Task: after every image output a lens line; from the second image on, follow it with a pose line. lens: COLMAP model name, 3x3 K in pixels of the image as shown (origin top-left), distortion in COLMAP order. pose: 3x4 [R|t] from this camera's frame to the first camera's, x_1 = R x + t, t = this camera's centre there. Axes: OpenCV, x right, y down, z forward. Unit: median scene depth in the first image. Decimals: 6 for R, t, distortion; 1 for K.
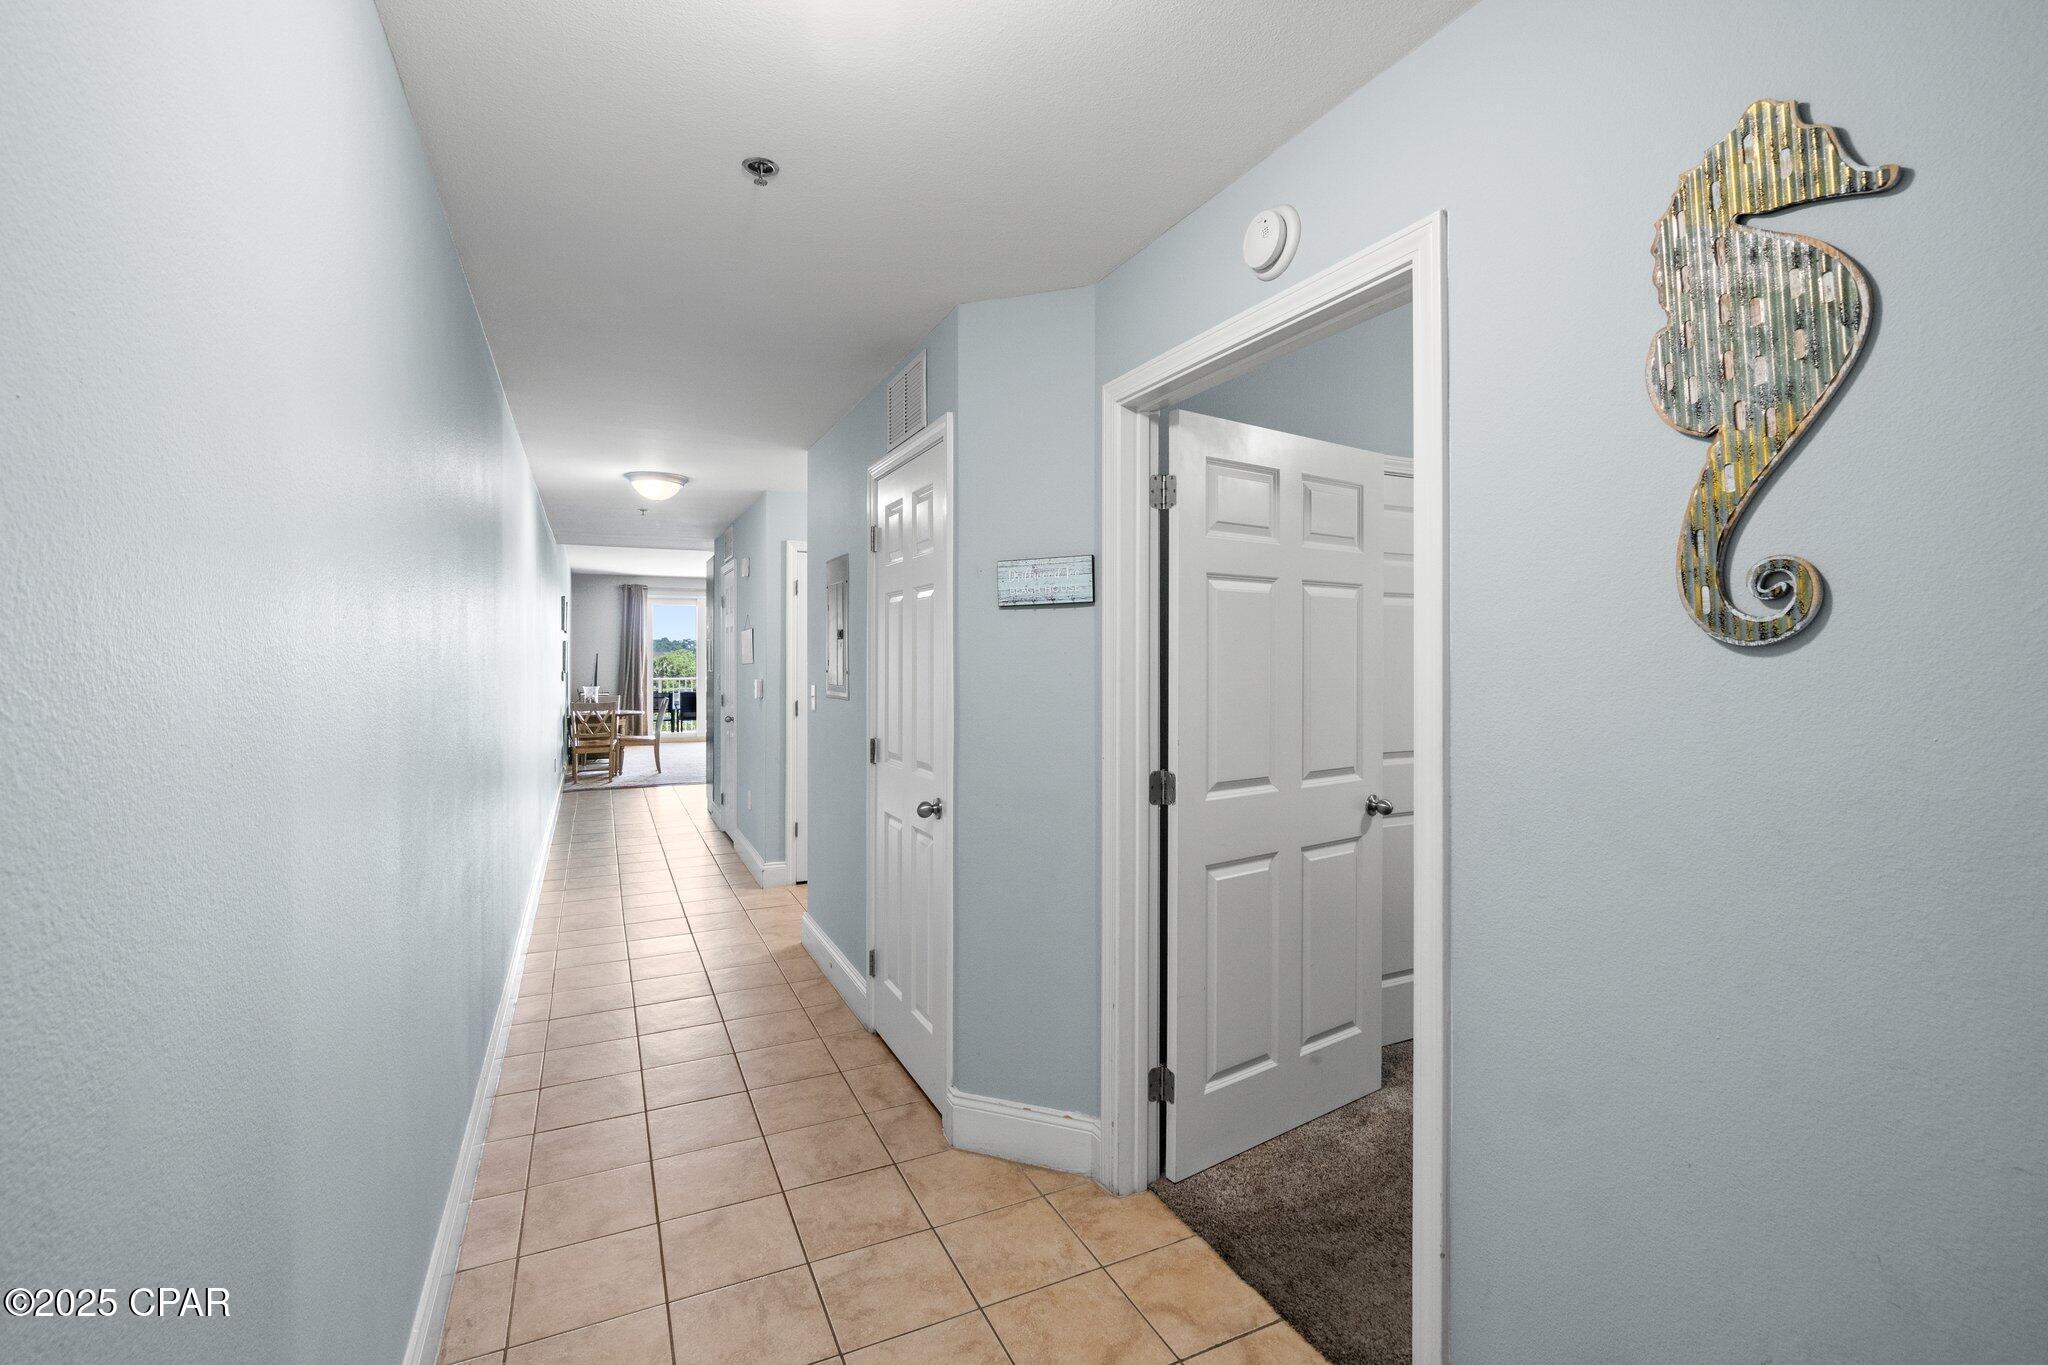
lens RADIAL K [[888.4, 0, 1016.6], [0, 888.4, 692.2], [0, 0, 1]] dist [-0.000925, 0.000332]
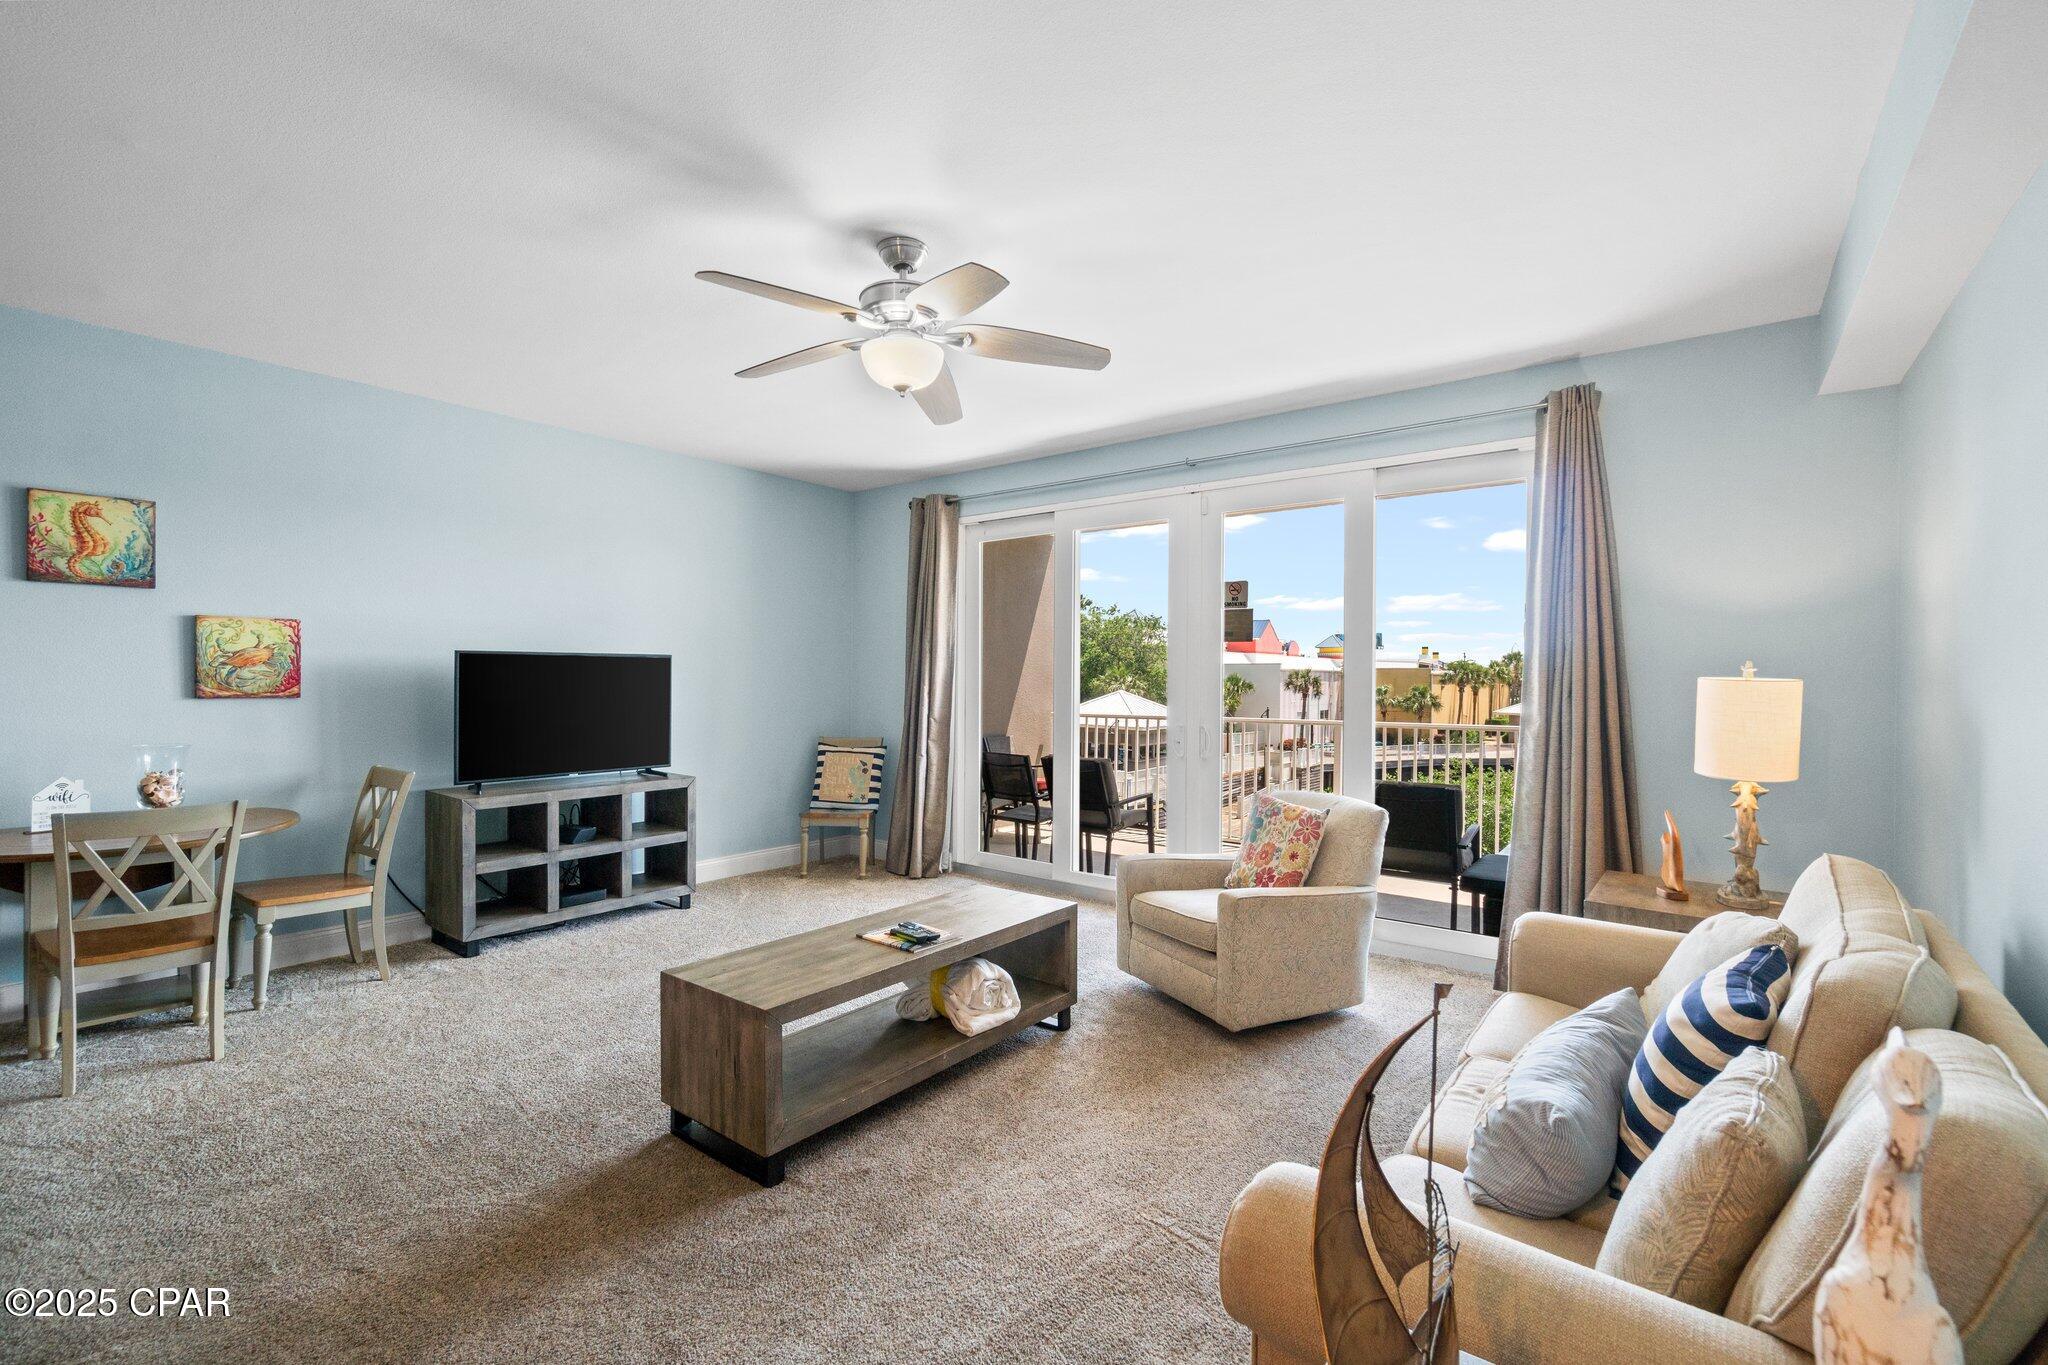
lens RADIAL K [[888.4, 0, 1016.6], [0, 888.4, 692.2], [0, 0, 1]] dist [-0.000925, 0.000332]
pose [[0.438067, 0.007428, -0.898912, -0.033287], [-0.032789, 0.999432, -0.007720, -0.024804], [0.898344, 0.032856, 0.438062, 0.815805]]
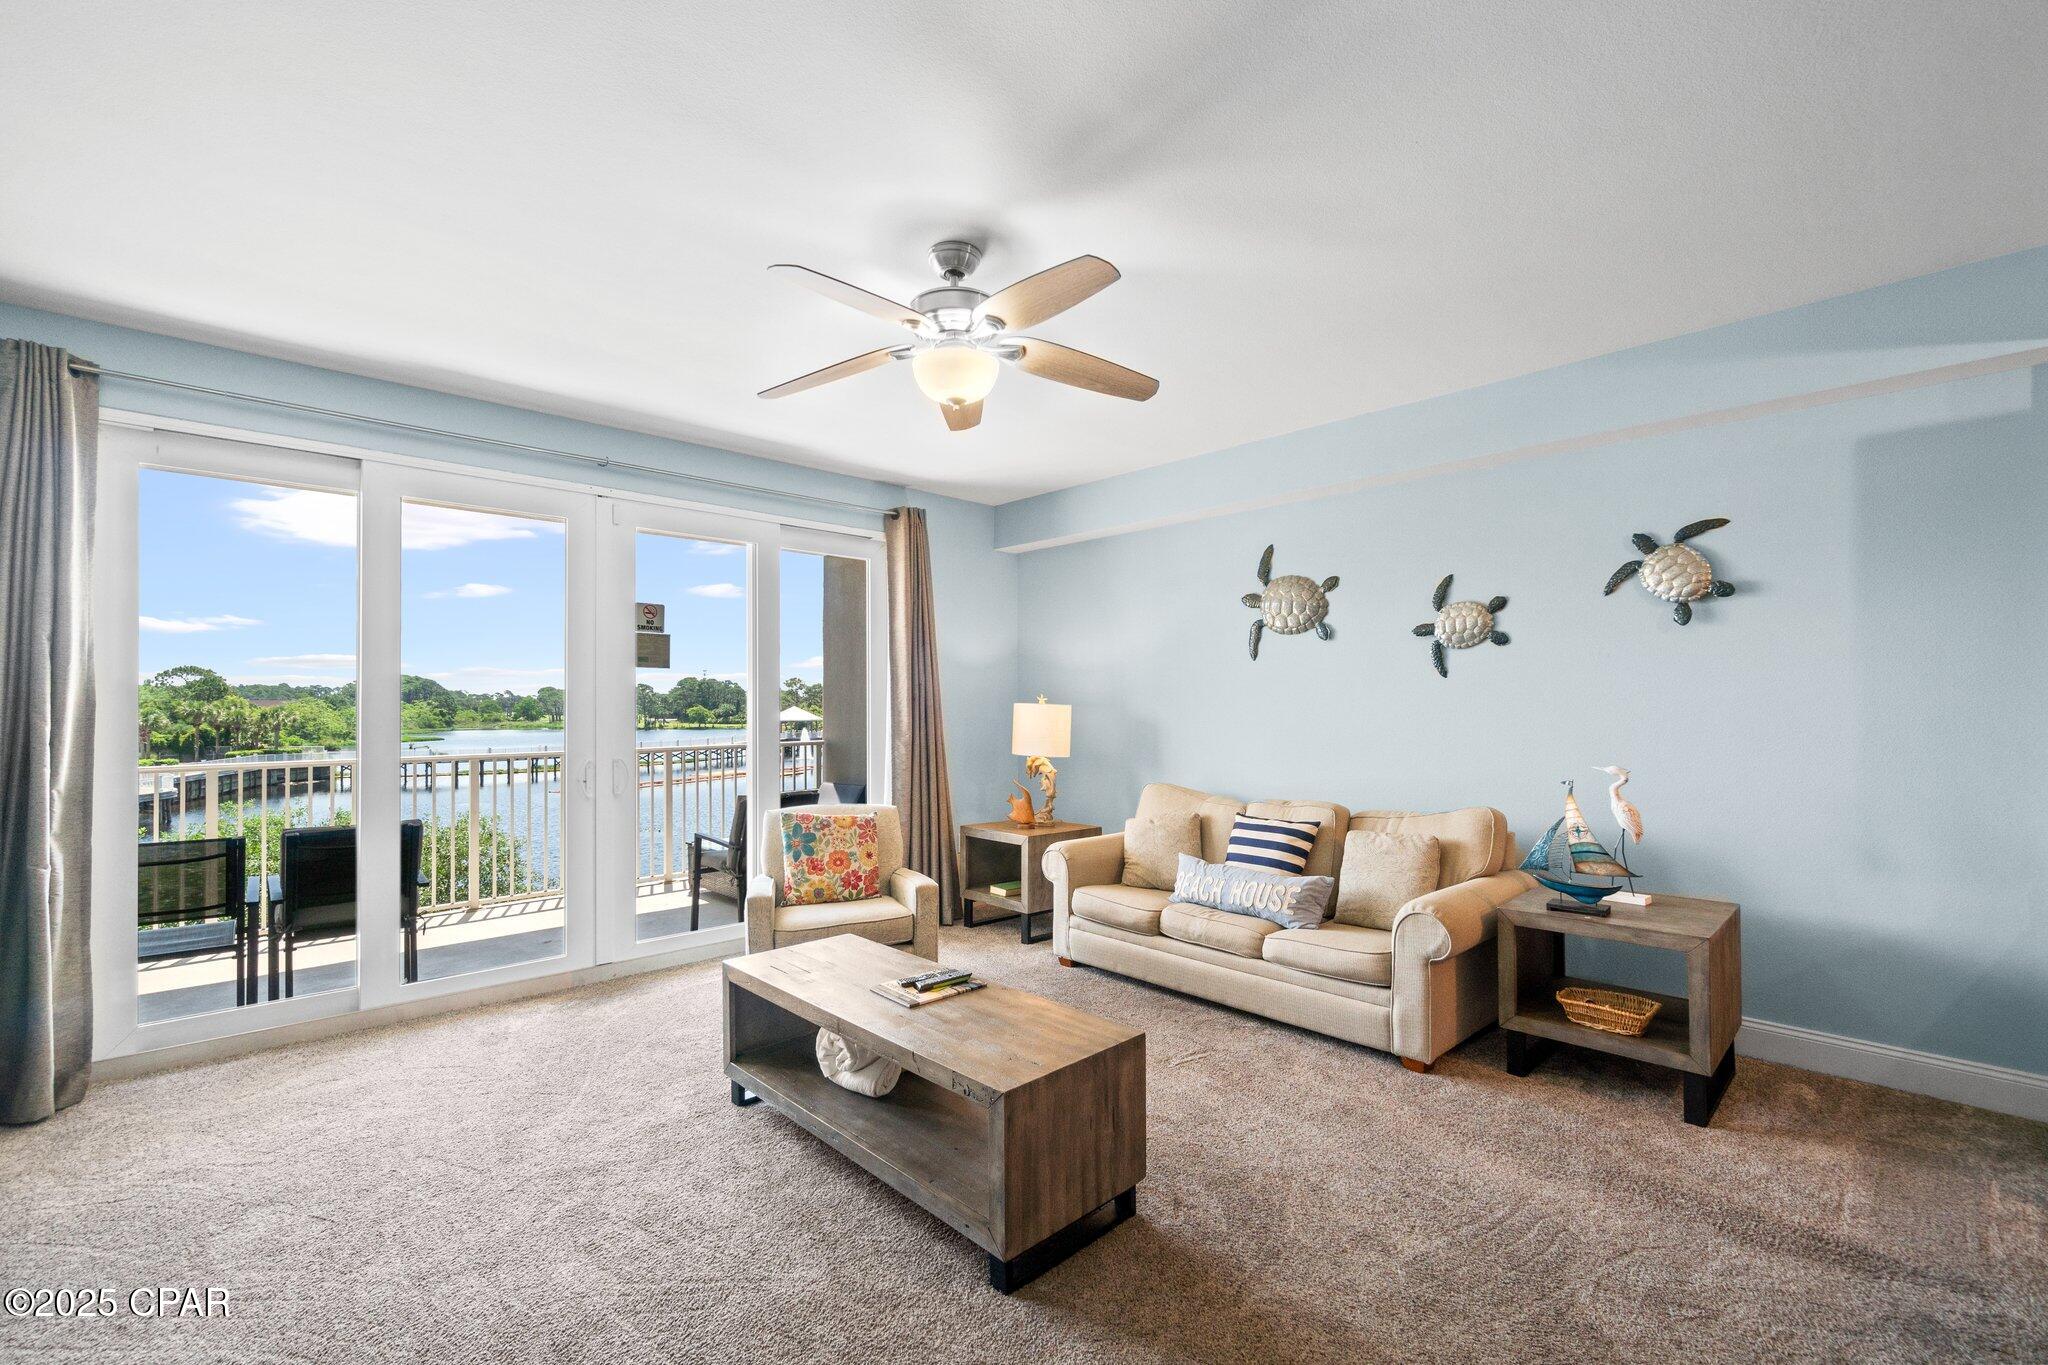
lens RADIAL K [[888.4, 0, 1016.6], [0, 888.4, 692.2], [0, 0, 1]] dist [-0.000925, 0.000332]
pose [[0.951435, -0.008057, 0.307744, -0.260132], [0.023316, 0.998672, -0.045940, -0.022758], [-0.306965, 0.050885, 0.950359, 0.701295]]
